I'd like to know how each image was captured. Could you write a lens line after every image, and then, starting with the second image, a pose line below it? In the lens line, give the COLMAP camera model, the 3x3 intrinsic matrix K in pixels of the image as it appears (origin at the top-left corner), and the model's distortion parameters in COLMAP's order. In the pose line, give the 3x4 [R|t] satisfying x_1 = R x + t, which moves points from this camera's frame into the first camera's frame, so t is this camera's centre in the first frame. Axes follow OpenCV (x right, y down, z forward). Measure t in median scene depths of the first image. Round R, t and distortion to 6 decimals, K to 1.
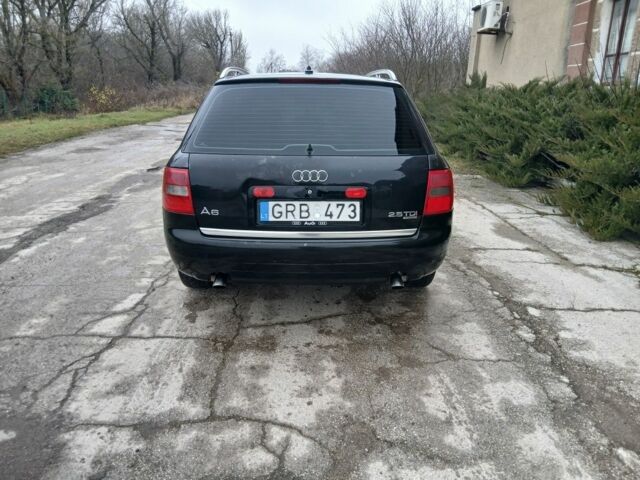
lens RADIAL K [[487.6, 0, 320.0], [0, 487.6, 237.5], [0, 0, 1]] dist [0.070877, -0.128277]
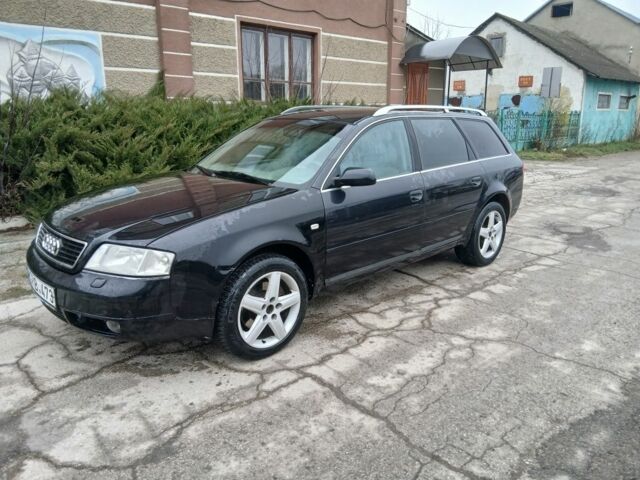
lens RADIAL K [[487.6, 0, 315.3], [0, 487.6, 236.8], [0, 0, 1]] dist [0.070877, -0.128277]
pose [[-0.675905, -0.202599, 0.708595, -0.959780], [0.186153, 0.883364, 0.430134, -0.700097], [-0.713092, 0.422636, -0.559356, 2.233886]]
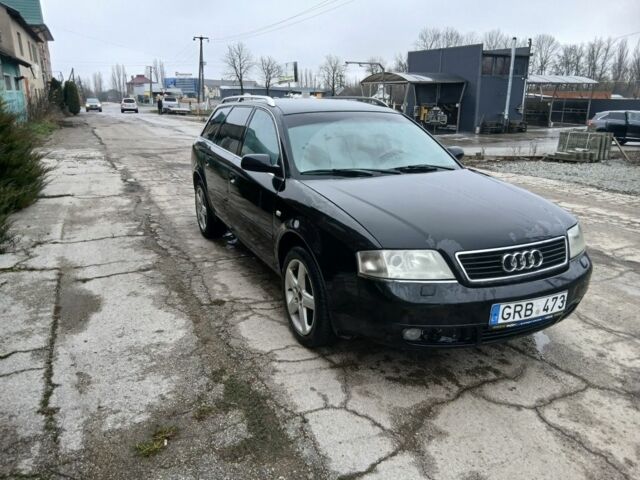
lens RADIAL K [[487.6, 0, 324.0], [0, 487.6, 238.4], [0, 0, 1]] dist [0.070877, -0.128277]
pose [[-0.913537, 0.089571, -0.396771, 0.518886], [-0.134600, 0.853929, 0.502681, -0.778219], [0.383841, 0.512623, -0.768039, 2.535400]]
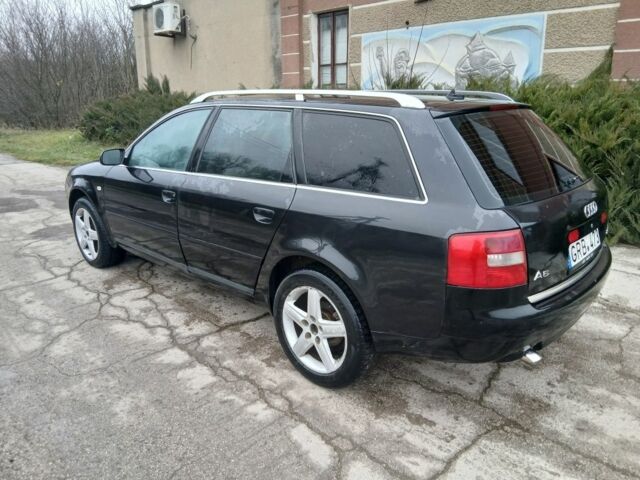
lens RADIAL K [[487.6, 0, 322.6], [0, 487.6, 238.5], [0, 0, 1]] dist [0.070877, -0.128277]
pose [[0.700732, -0.215600, 0.680067, -0.764645], [0.212292, 0.973076, 0.089750, -0.196188], [-0.681108, 0.081482, 0.727635, 0.481072]]
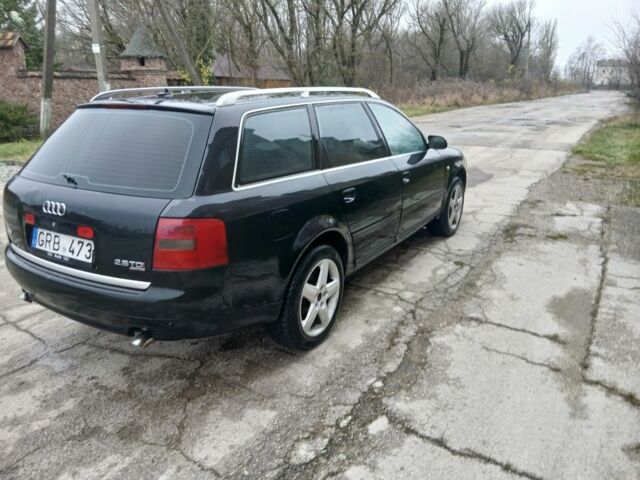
lens RADIAL K [[487.6, 0, 319.1], [0, 487.6, 243.4], [0, 0, 1]] dist [0.070877, -0.128277]
pose [[0.835553, 0.153087, -0.527651, 0.682157], [-0.142092, 0.987934, 0.061620, -0.139414], [0.530718, 0.023488, 0.847223, 0.334405]]
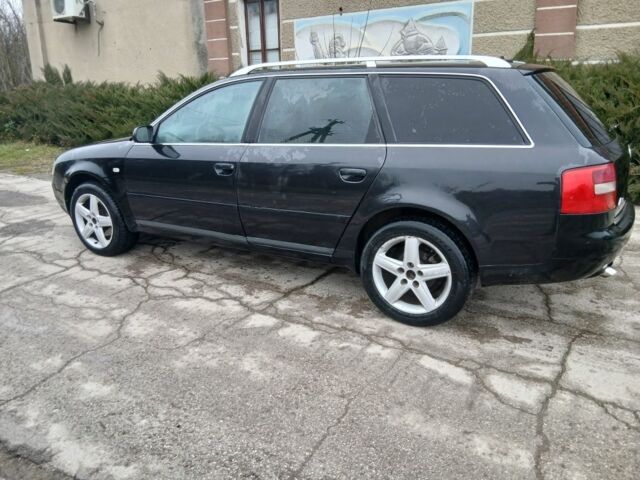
lens RADIAL K [[487.6, 0, 320.7], [0, 487.6, 237.2], [0, 0, 1]] dist [0.070877, -0.128277]
pose [[0.516423, -0.273705, 0.811414, -1.030270], [0.264539, 0.952189, 0.152826, -0.223195], [-0.814449, 0.135728, 0.564138, 0.702086]]
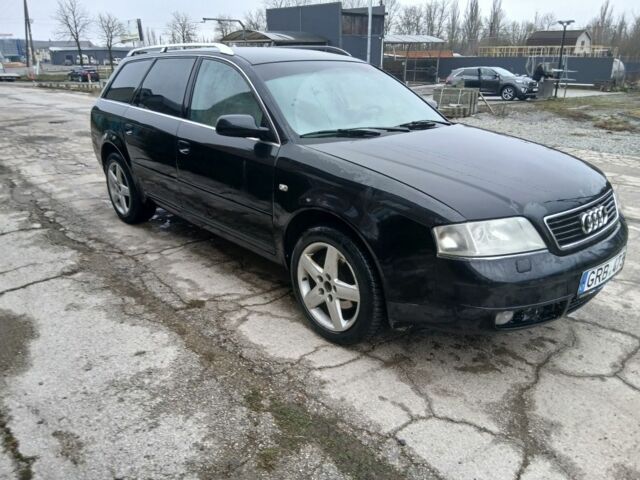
lens RADIAL K [[487.6, 0, 319.1], [0, 487.6, 238.5], [0, 0, 1]] dist [0.070877, -0.128277]
pose [[-0.765871, 0.205075, -0.609415, 0.659752], [-0.189953, 0.833314, 0.519140, -0.670807], [0.614296, 0.513354, -0.599256, 2.278166]]
